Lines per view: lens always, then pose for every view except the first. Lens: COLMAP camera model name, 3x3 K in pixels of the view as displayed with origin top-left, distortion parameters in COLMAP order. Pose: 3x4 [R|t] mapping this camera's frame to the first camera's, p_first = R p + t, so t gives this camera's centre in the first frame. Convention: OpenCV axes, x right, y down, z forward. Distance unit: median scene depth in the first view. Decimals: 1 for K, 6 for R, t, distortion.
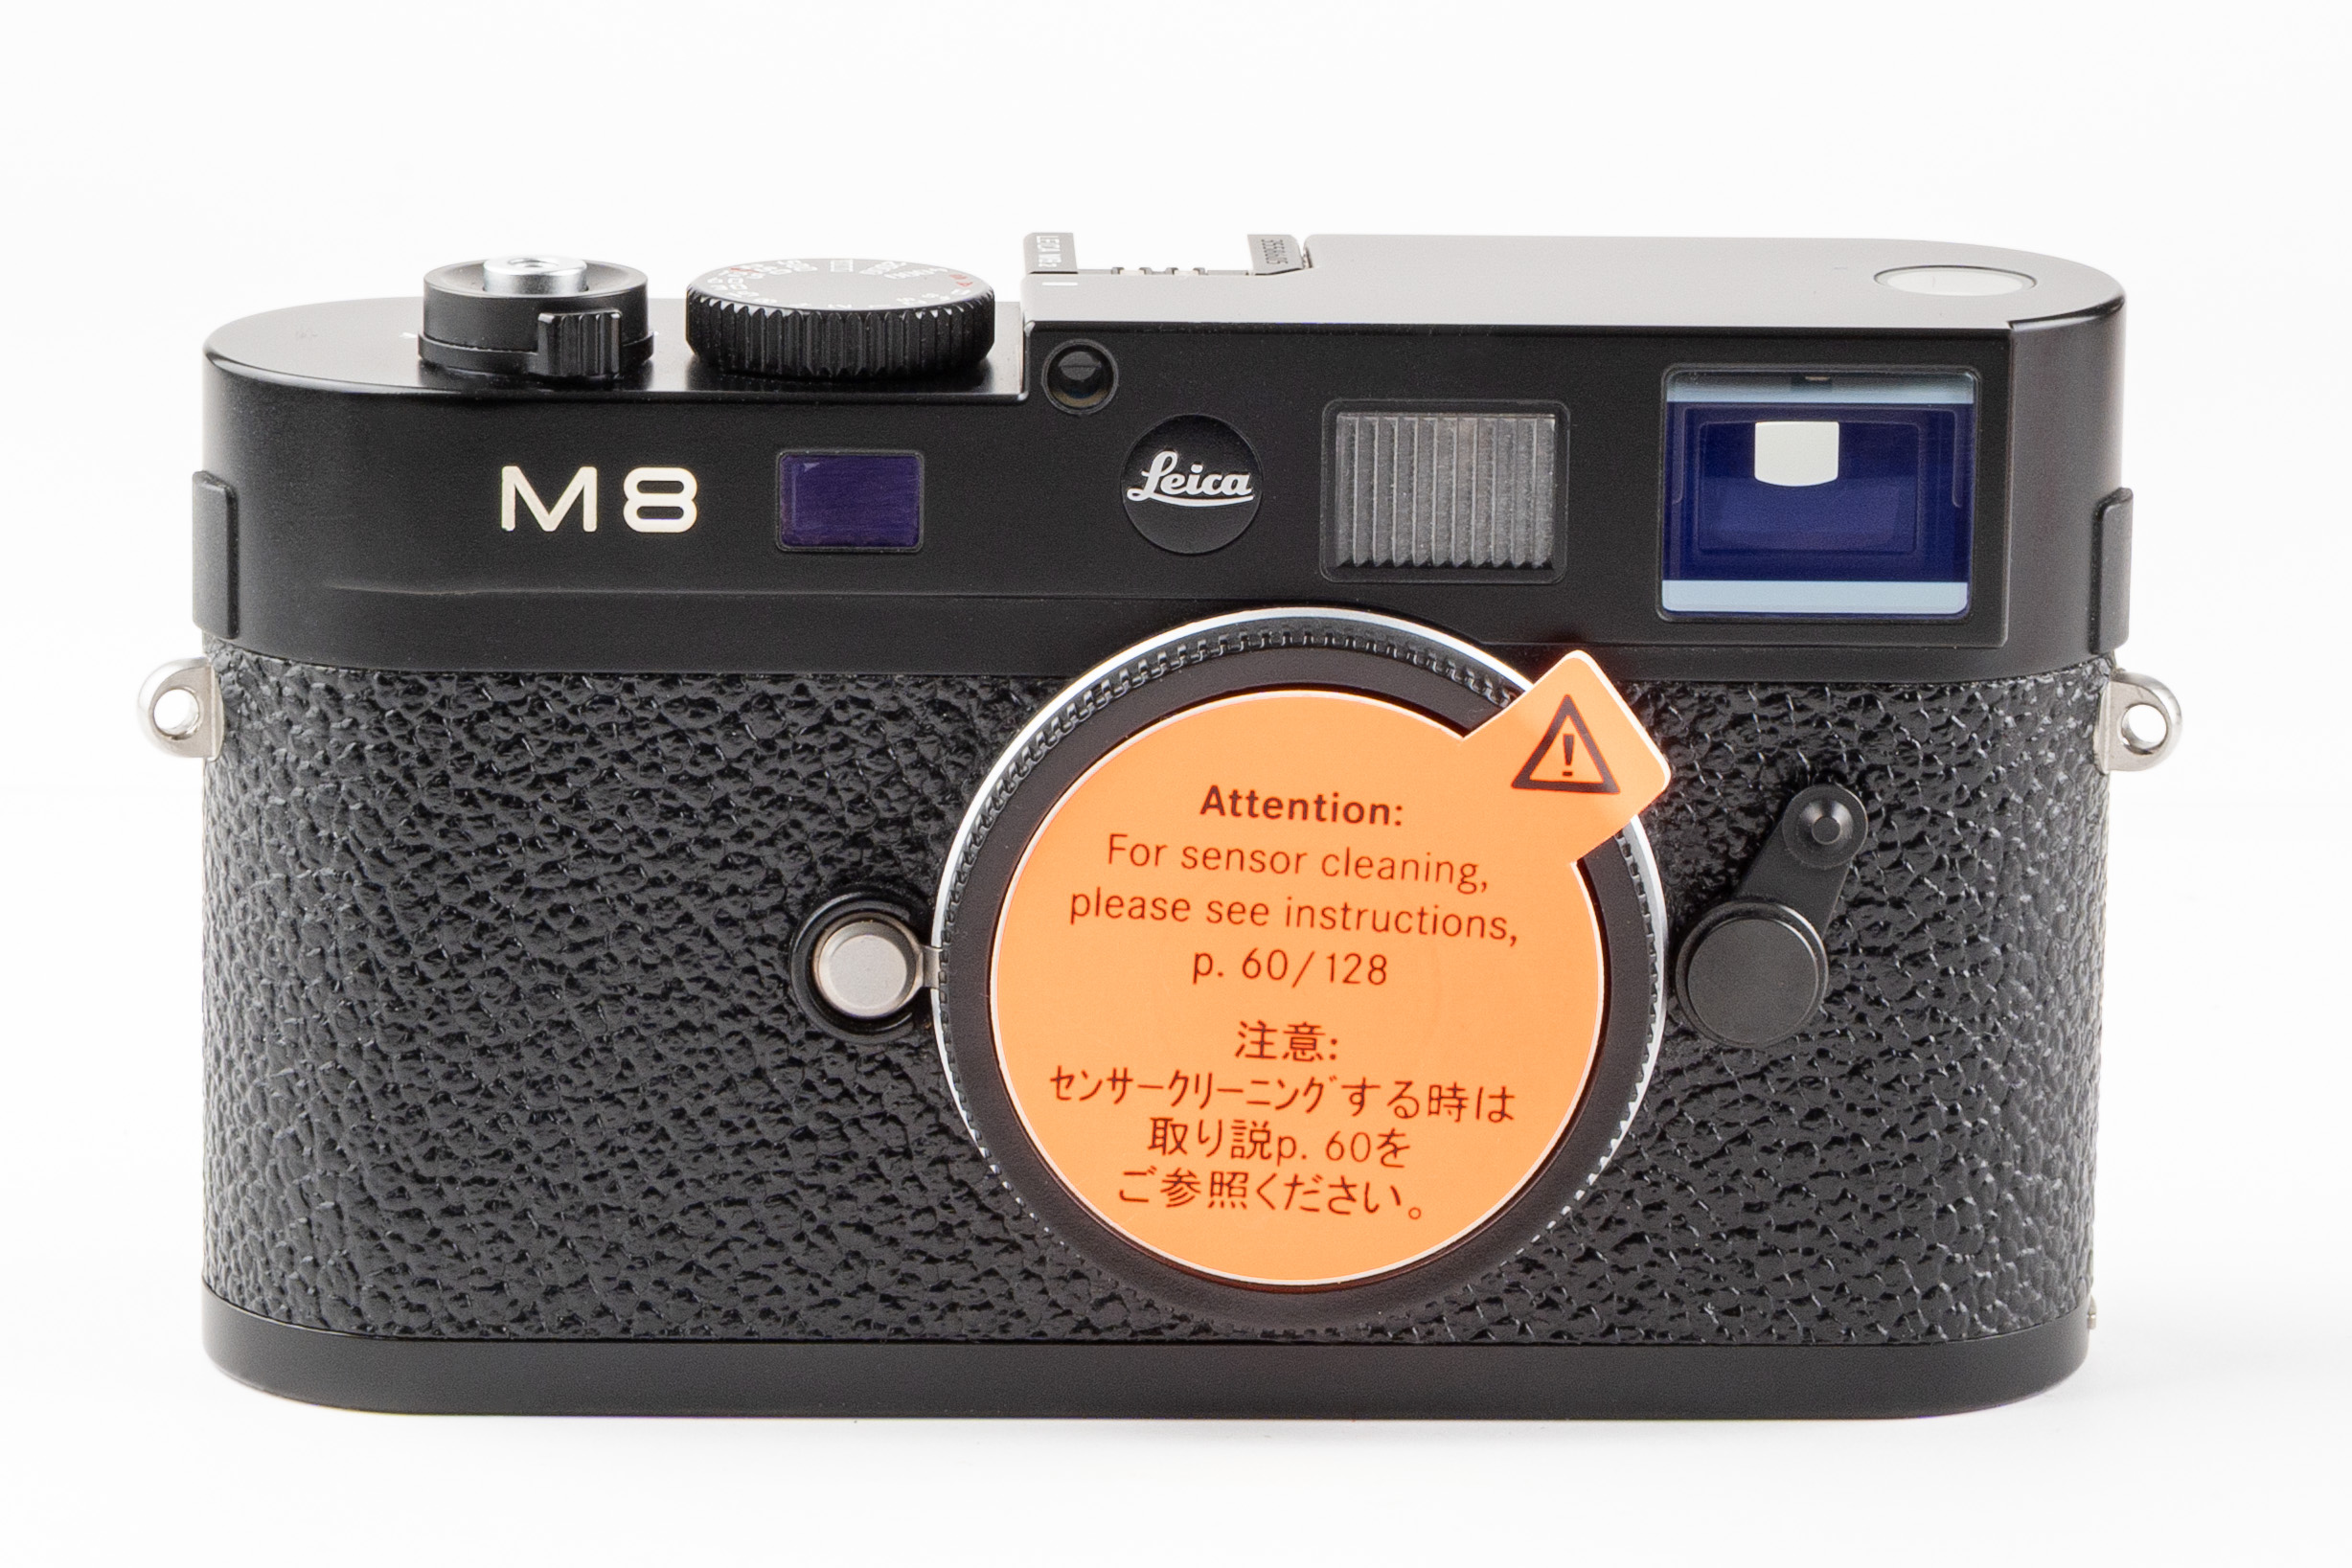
lens RADIAL K [[9506.3, 0, 1176.0], [0, 9506.3, 784.0], [0, 0, 1]] dist [1.618177, 0.458988]
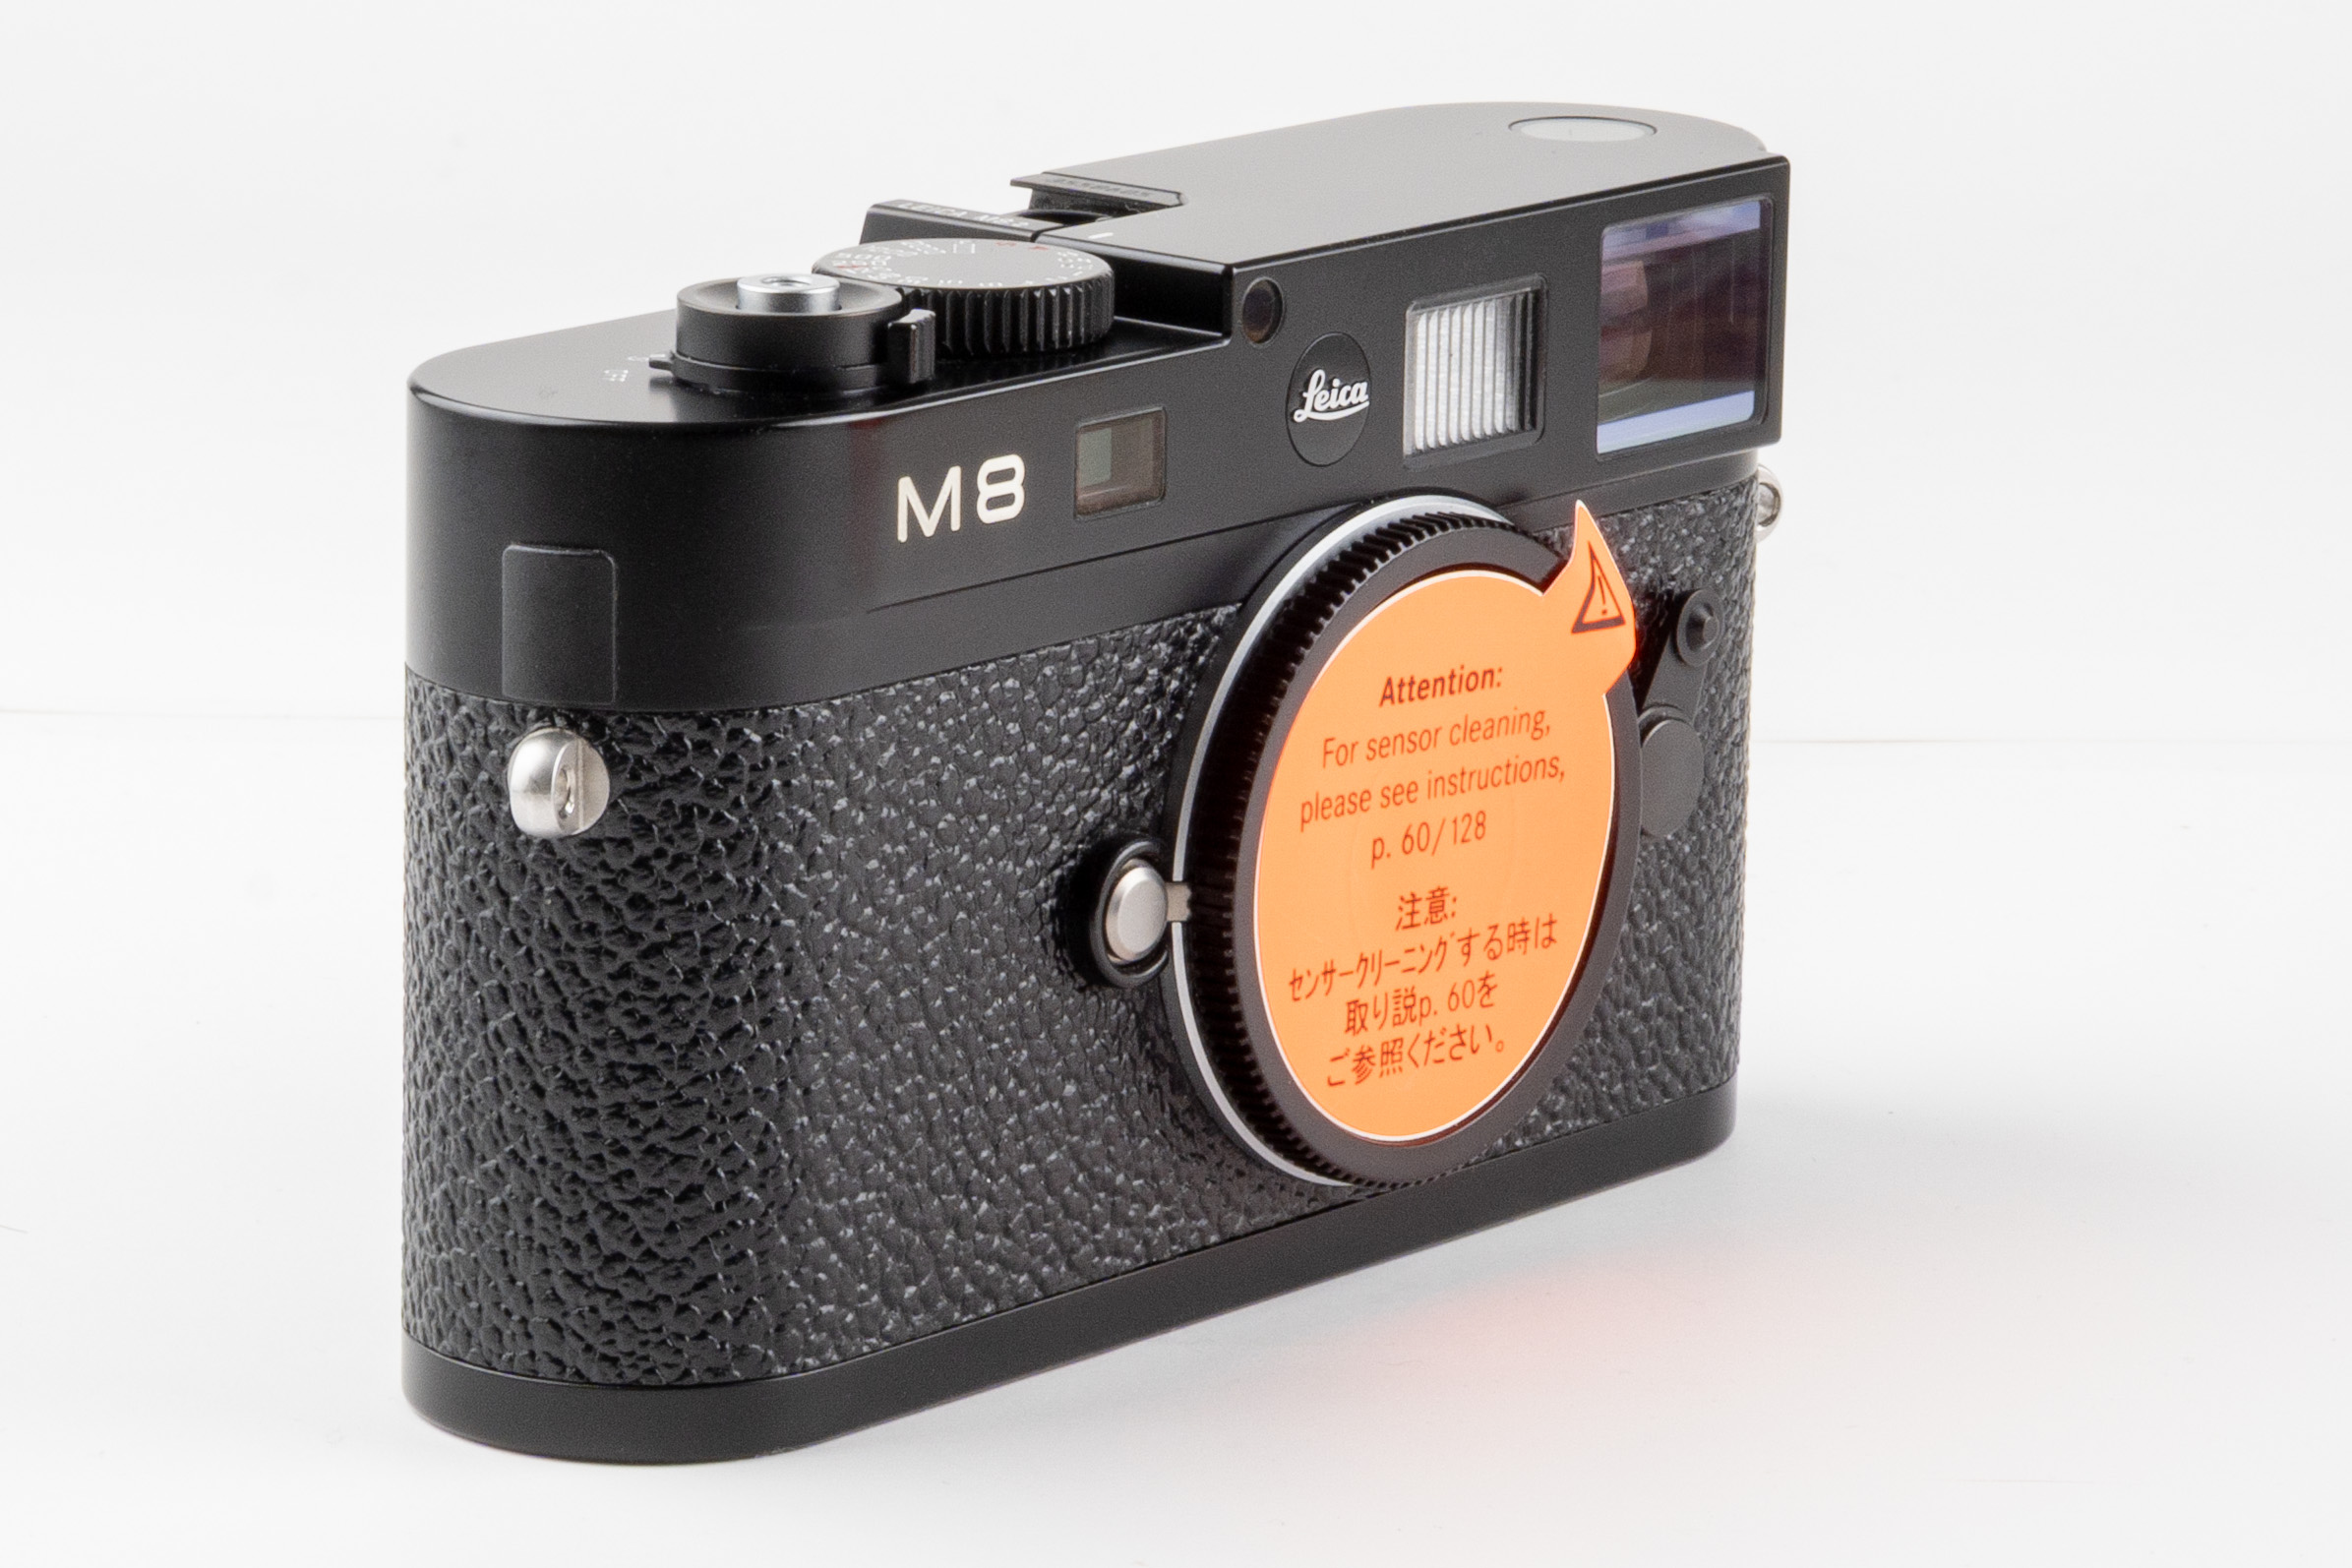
lens RADIAL K [[9507.3, 0, 1176.0], [0, 9507.3, 784.0], [0, 0, 1]] dist [1.618177, 0.458988]
pose [[0.666635, -0.171523, 0.725382, -0.777392], [0.167059, 0.982788, 0.078859, -0.075184], [-0.726422, 0.068611, 0.683815, 0.292658]]
